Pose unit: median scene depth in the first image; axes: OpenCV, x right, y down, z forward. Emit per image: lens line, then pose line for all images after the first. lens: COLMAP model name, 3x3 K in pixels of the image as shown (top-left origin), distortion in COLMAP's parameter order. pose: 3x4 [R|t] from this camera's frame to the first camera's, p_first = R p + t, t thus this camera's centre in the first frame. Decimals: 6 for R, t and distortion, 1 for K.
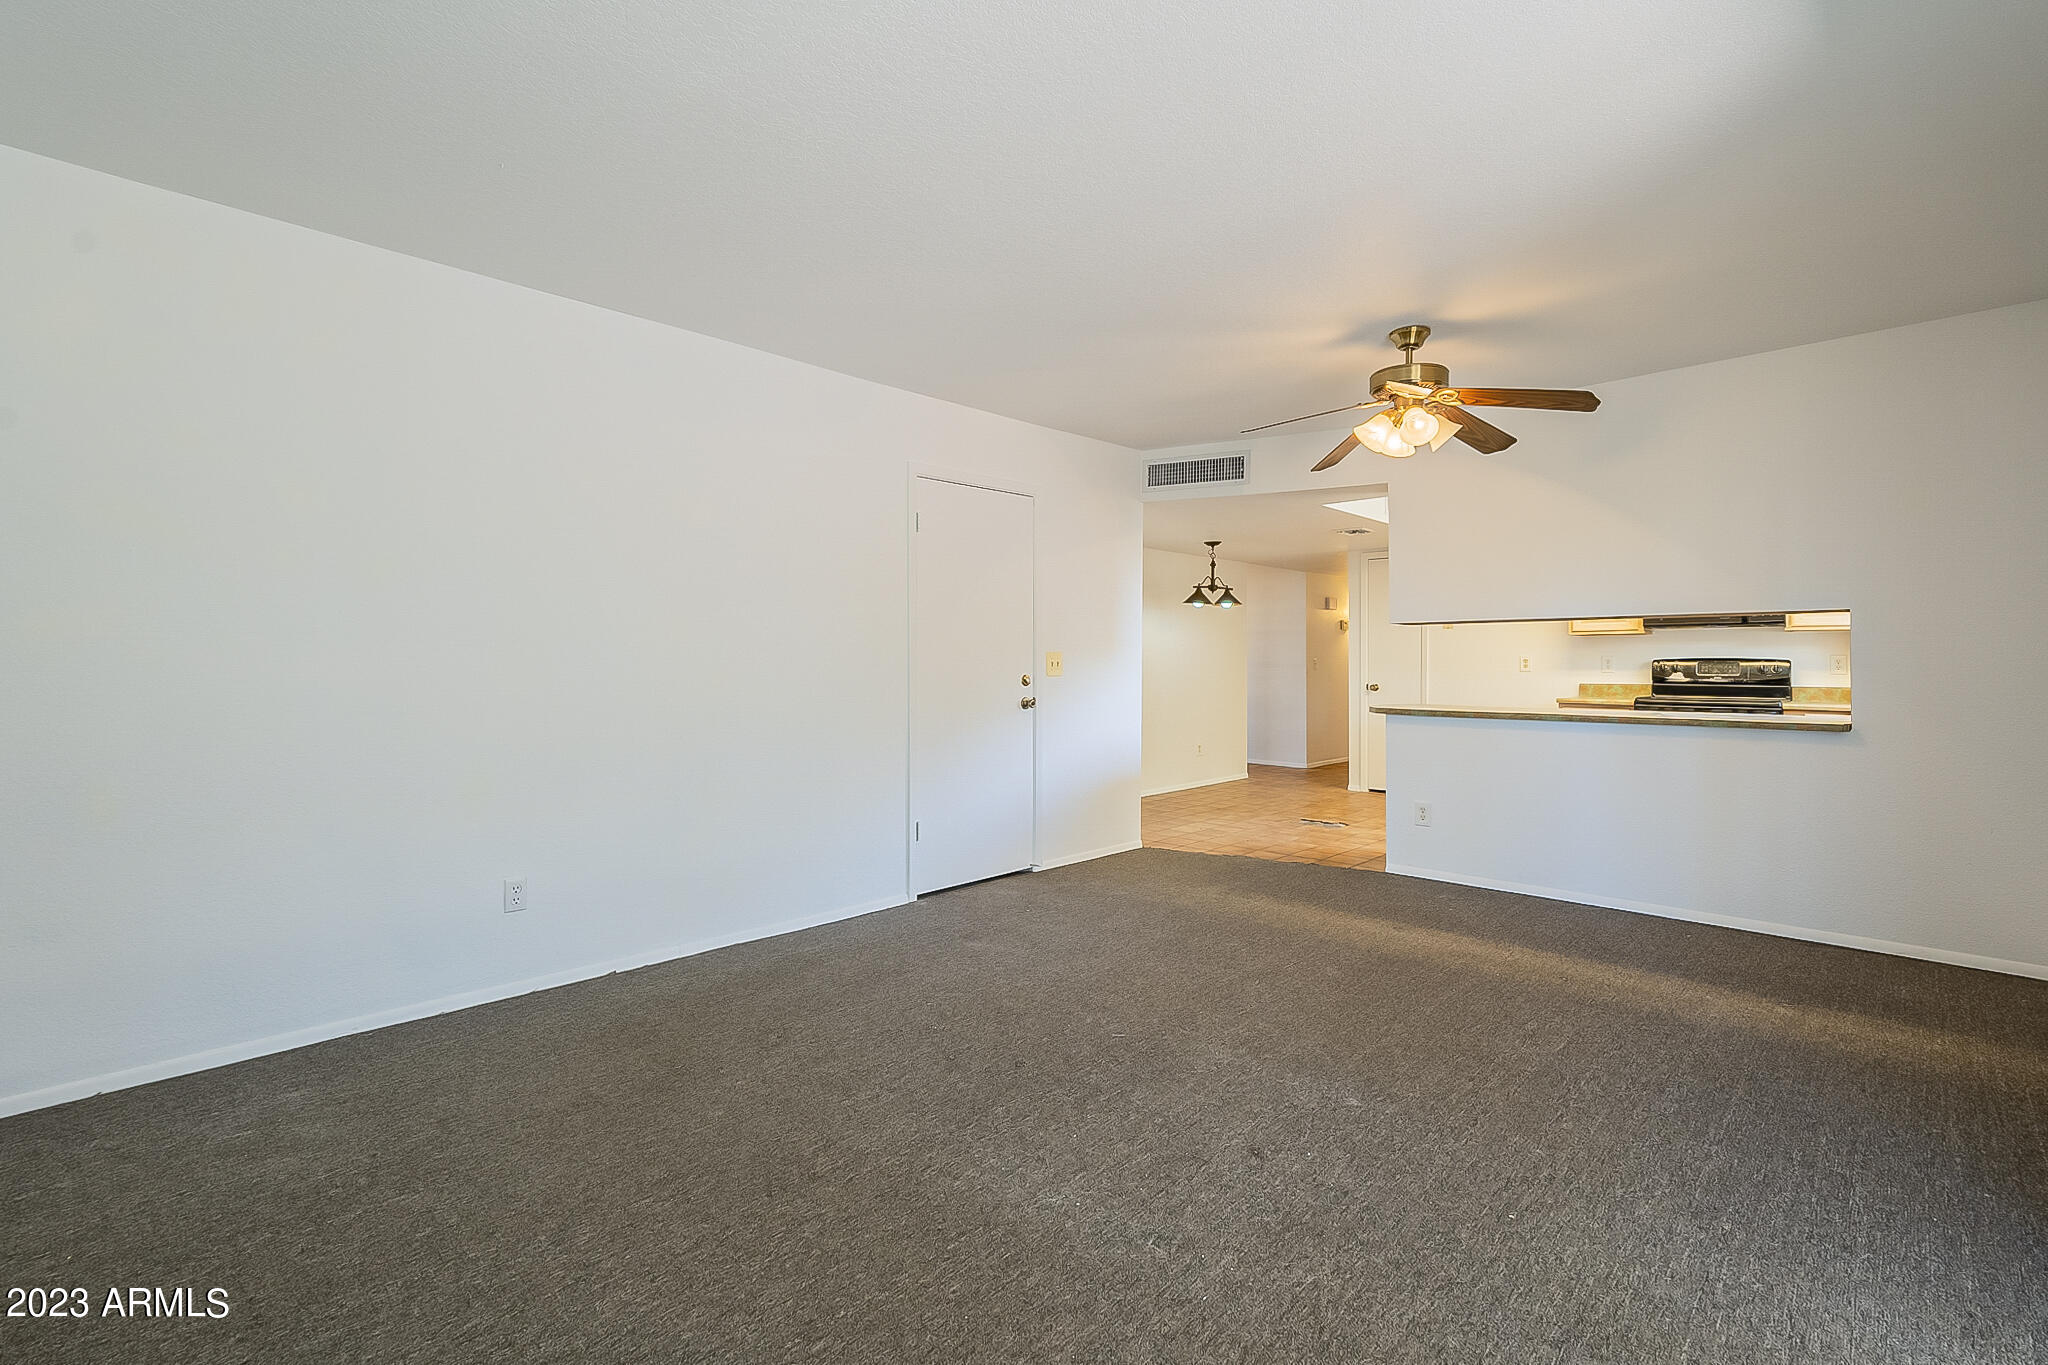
lens RADIAL K [[912.6, 0, 1044.3], [0, 912.6, 636.8], [0, 0, 1]] dist [-0.003587, -0.000185]
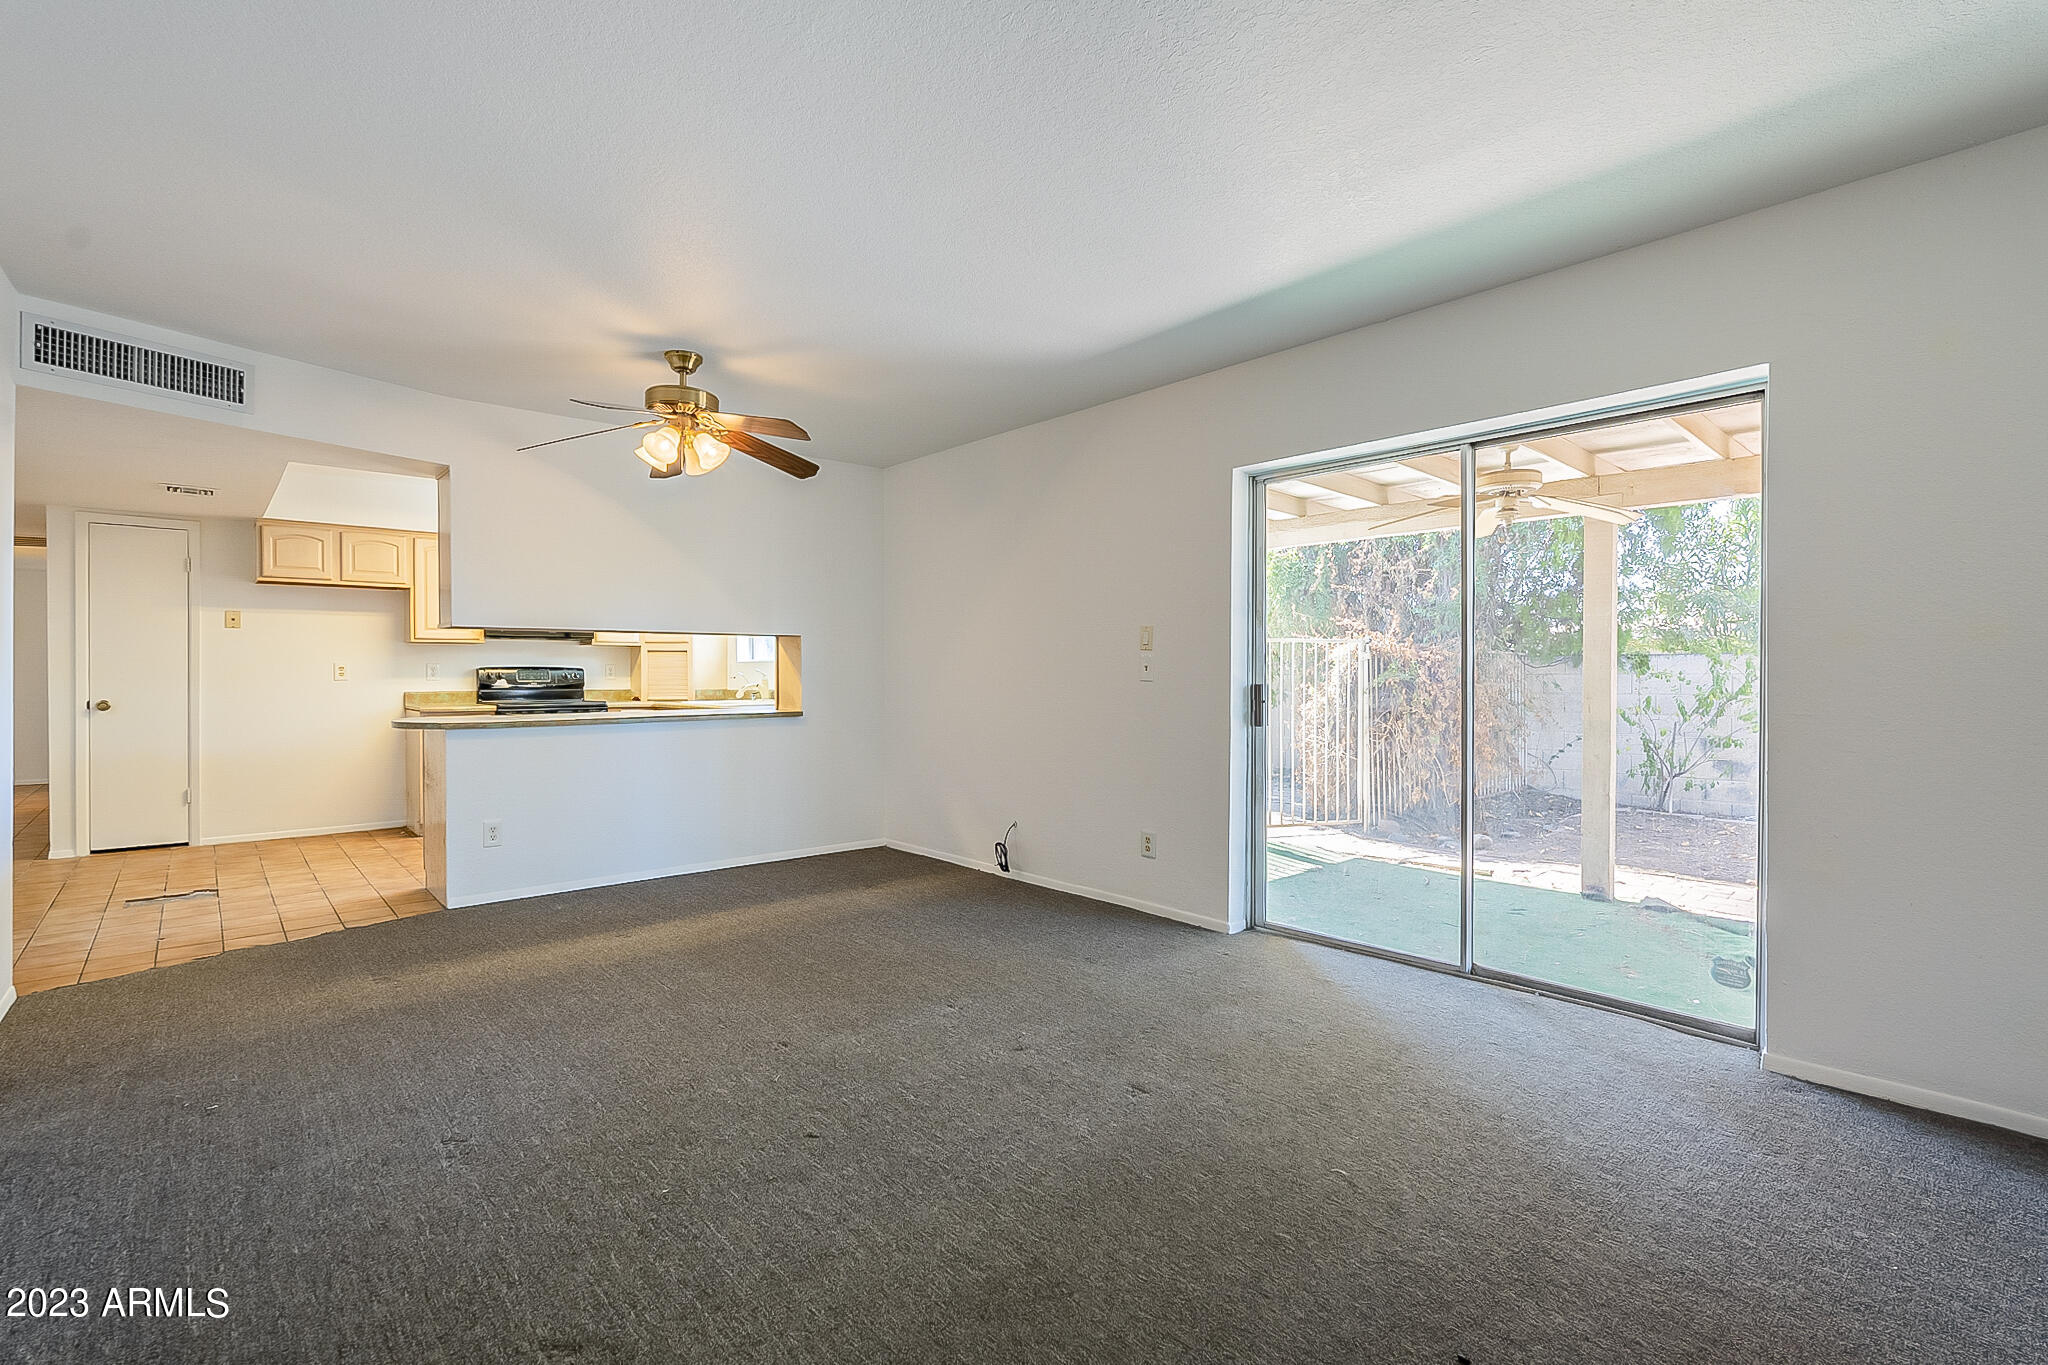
lens RADIAL K [[912.6, 0, 1004.6], [0, 912.6, 677.9], [0, 0, 1]] dist [-0.003587, -0.000185]
pose [[0.088148, -0.008900, 0.996068, -0.371686], [-0.029150, 0.999509, 0.011511, 0.007289], [-0.995681, -0.030050, 0.087845, 0.321617]]
